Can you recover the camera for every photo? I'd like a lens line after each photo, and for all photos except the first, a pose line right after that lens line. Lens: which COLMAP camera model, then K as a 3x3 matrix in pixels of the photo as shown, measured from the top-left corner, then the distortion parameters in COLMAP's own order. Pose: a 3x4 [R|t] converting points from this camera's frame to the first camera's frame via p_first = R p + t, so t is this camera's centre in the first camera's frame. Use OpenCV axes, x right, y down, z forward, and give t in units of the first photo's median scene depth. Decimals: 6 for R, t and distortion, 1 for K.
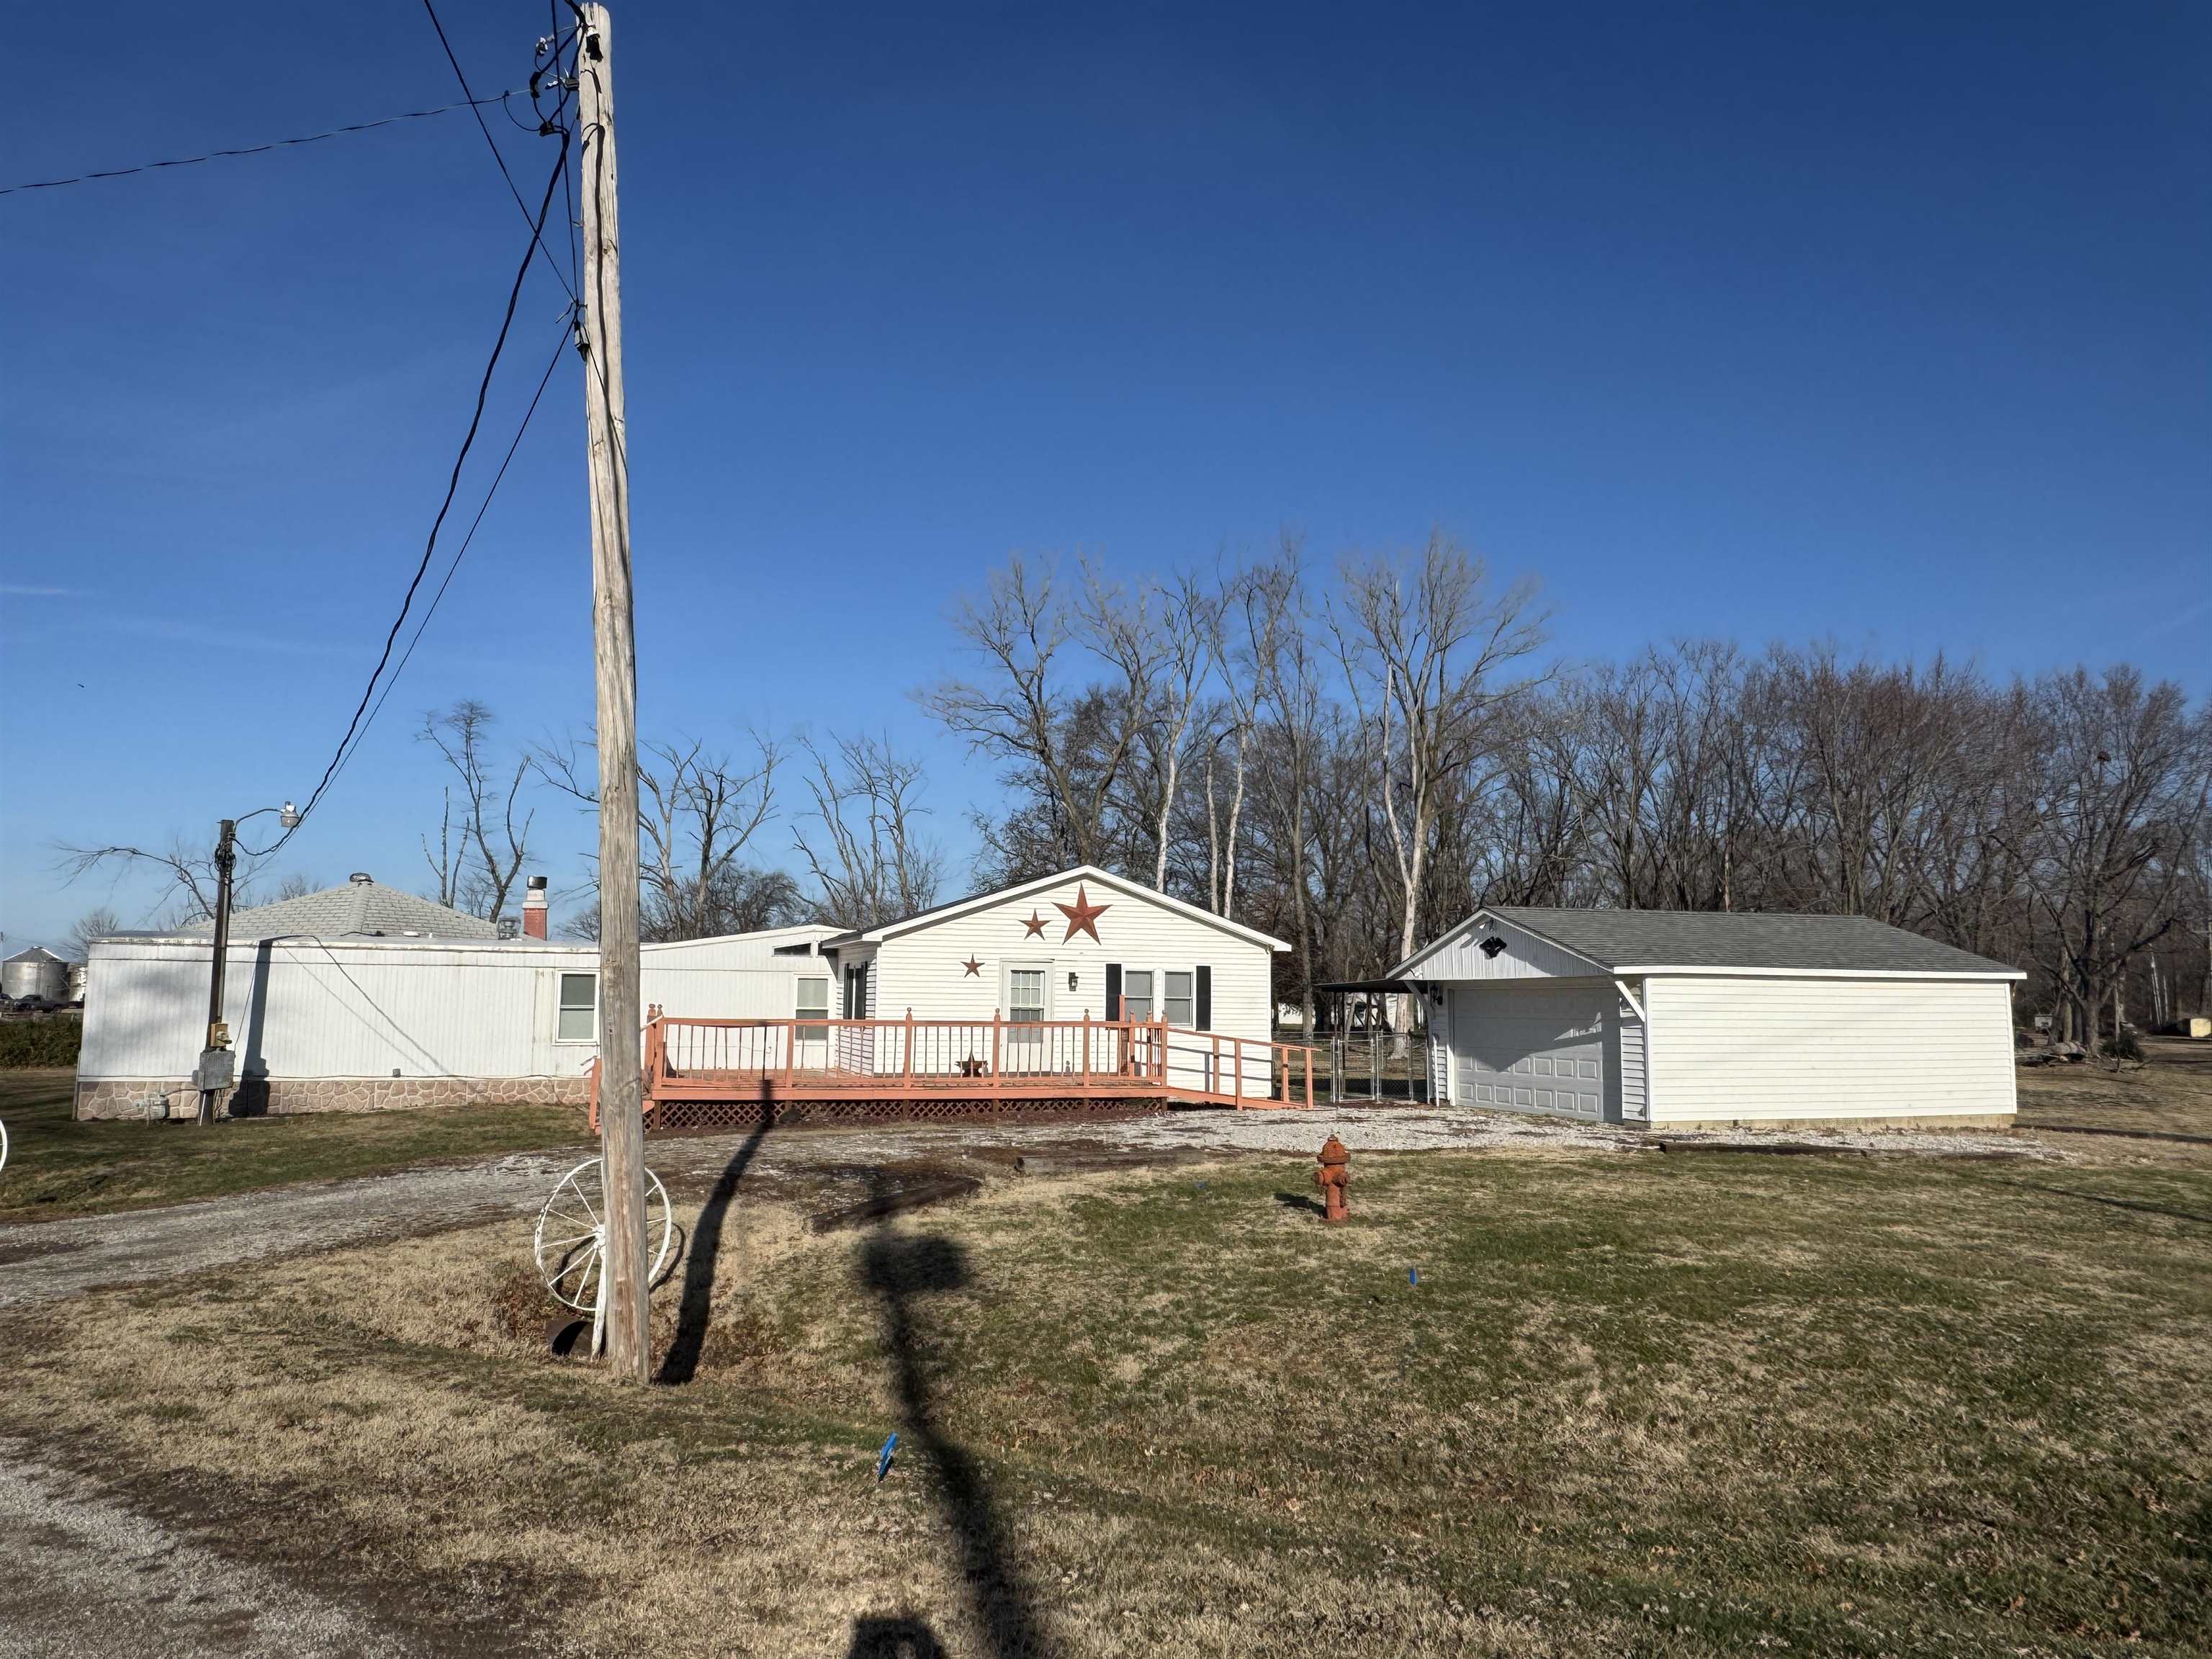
lens RADIAL K [[1530.1, 0, 1106.0], [0, 1530.1, 829.5], [0, 0, 1]] dist [-0.003066, -0.003654]
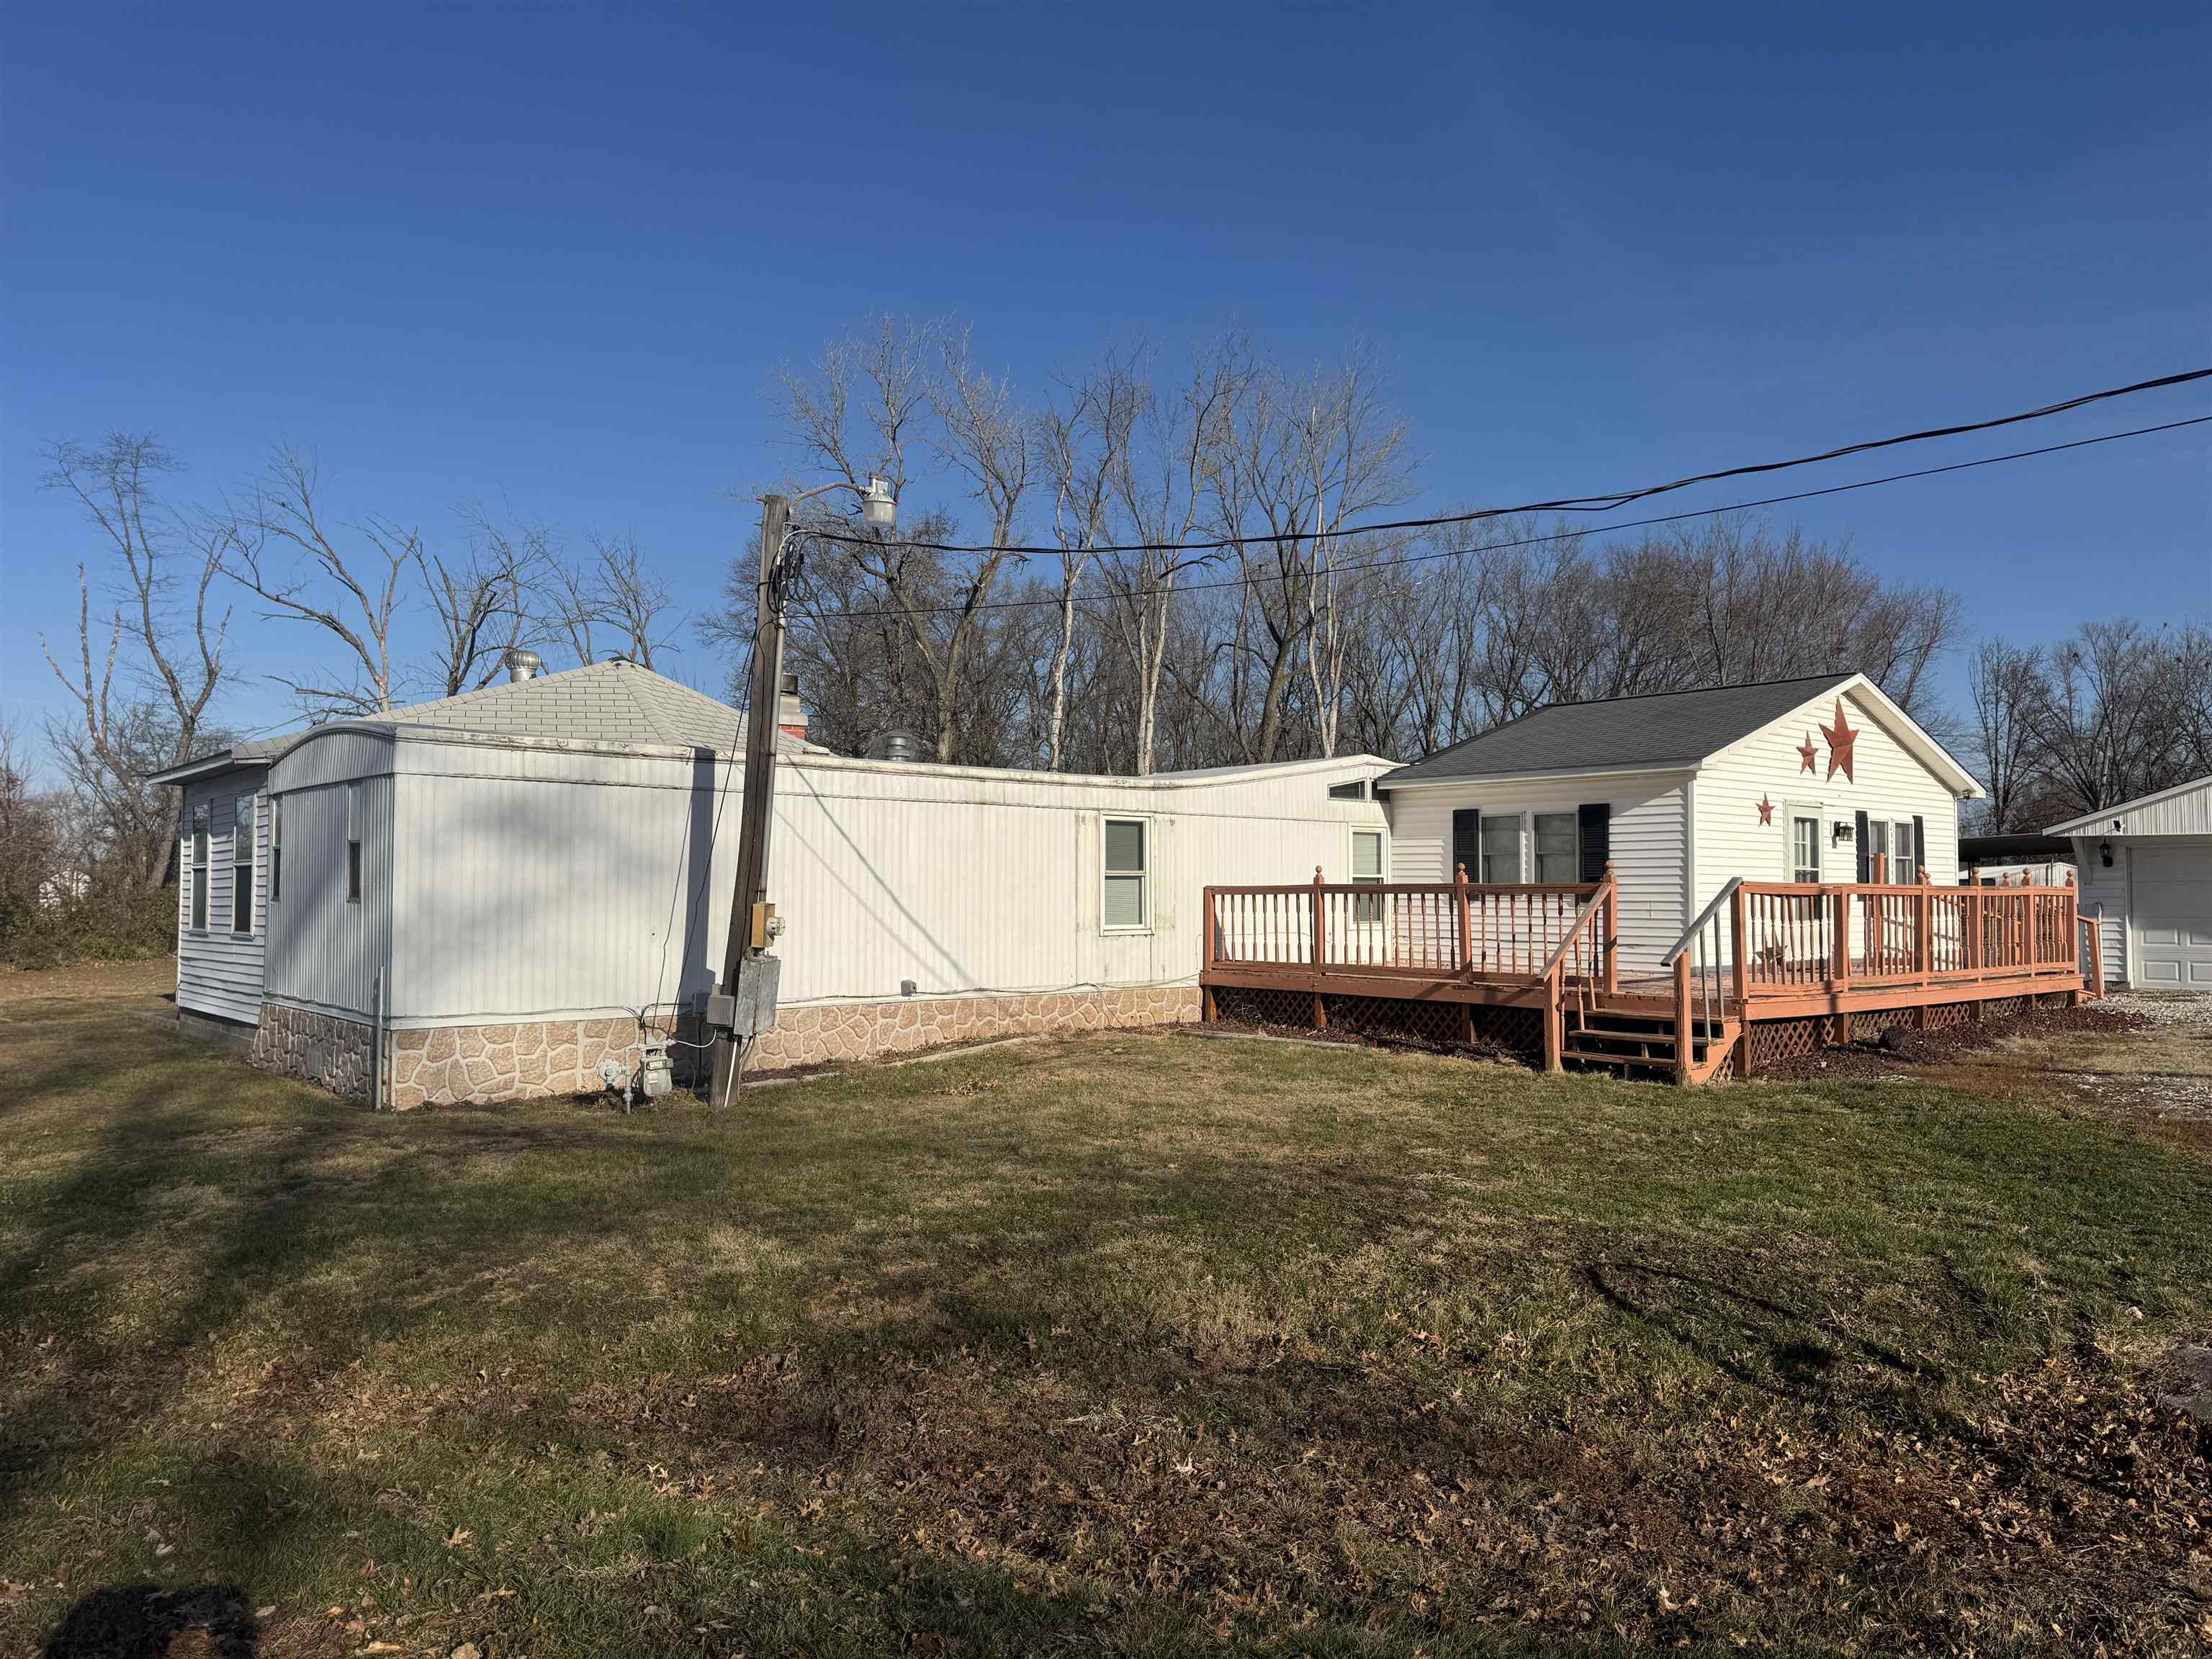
lens RADIAL K [[1534.7, 0, 1106.0], [0, 1534.7, 829.5], [0, 0, 1]] dist [0.058838, -0.001022]
pose [[0.926503, 0.006193, 0.376237, -0.601179], [-0.033523, 0.997247, 0.066137, 0.058535], [-0.374792, -0.073889, 0.924160, 0.437324]]
